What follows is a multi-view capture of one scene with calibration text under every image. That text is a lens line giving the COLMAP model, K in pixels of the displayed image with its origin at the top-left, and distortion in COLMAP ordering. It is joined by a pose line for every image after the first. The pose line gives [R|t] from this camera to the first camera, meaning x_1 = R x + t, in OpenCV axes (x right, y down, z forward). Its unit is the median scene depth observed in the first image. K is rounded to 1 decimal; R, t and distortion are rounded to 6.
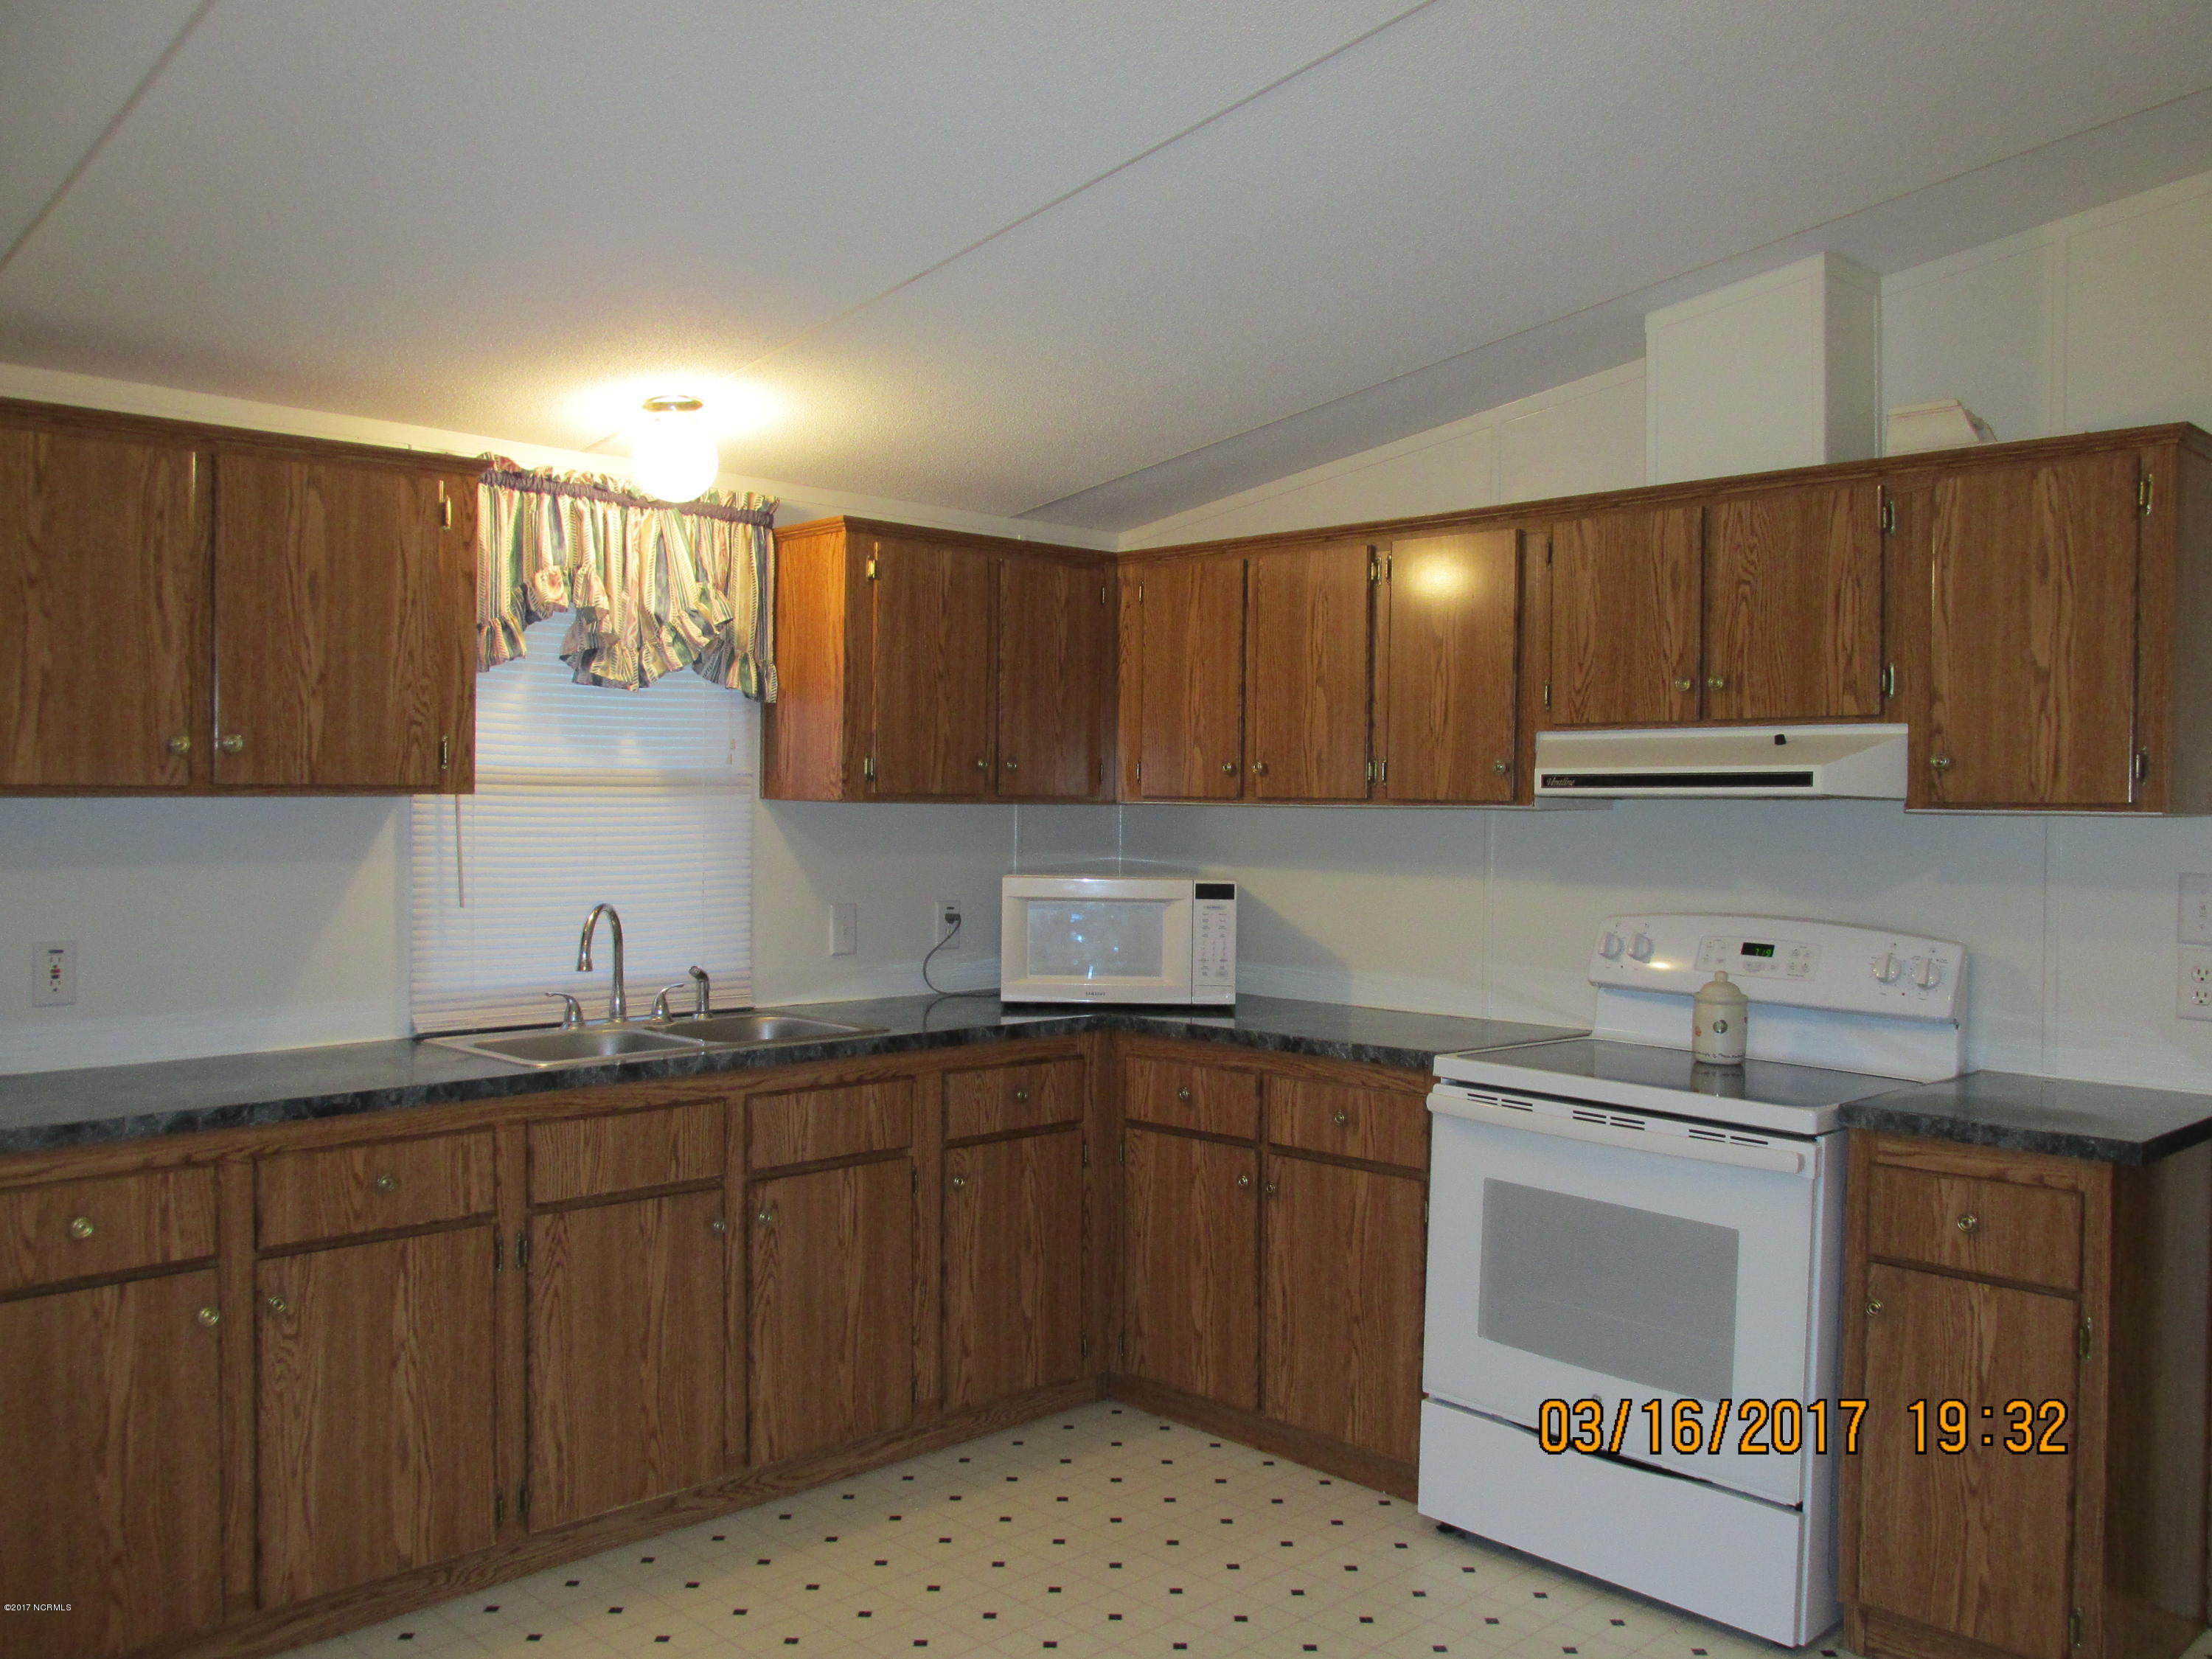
lens RADIAL K [[1777.9, 0, 1106.0], [0, 1777.9, 829.5], [0, 0, 1]] dist [0.000483, 0.004654]
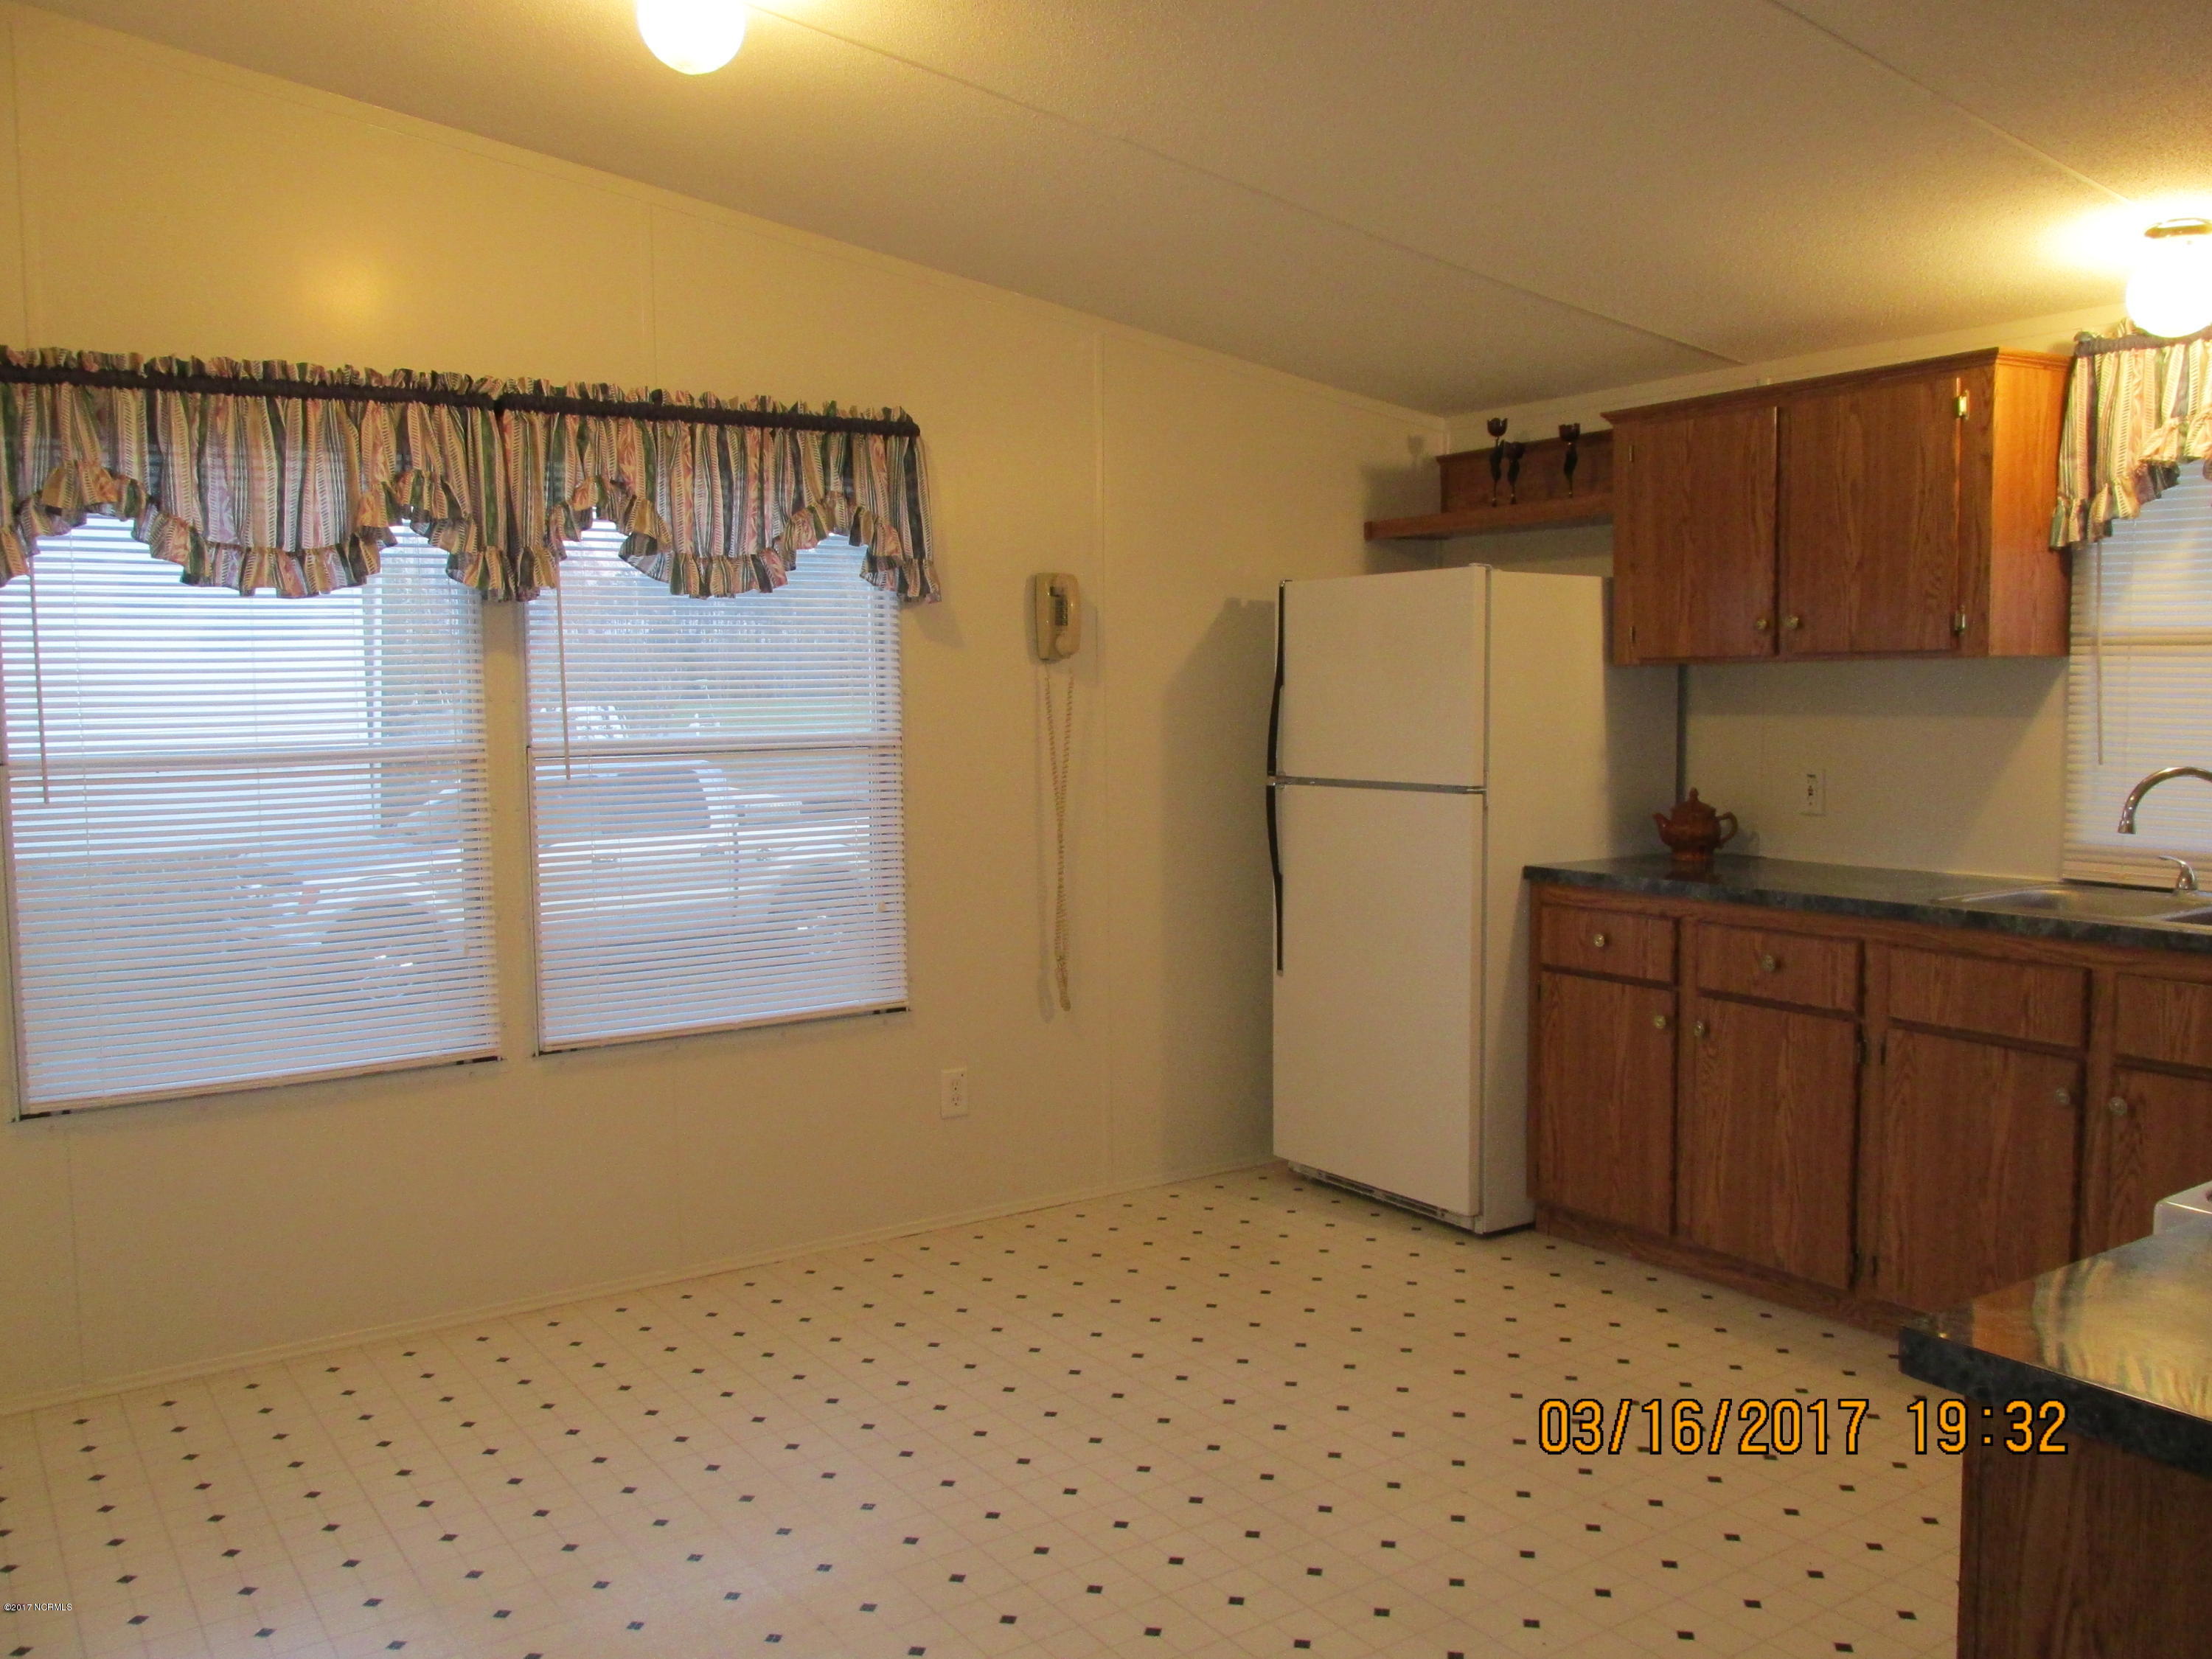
lens RADIAL K [[1841.4, 0, 1102.3], [0, 1841.4, 813.9], [0, 0, 1]] dist [-0.039586, 0.017648]
pose [[-0.146423, 0.070101, -0.986735, 0.897075], [-0.005368, 0.997415, 0.071656, -0.000952], [0.989208, 0.015789, -0.145668, 0.664426]]
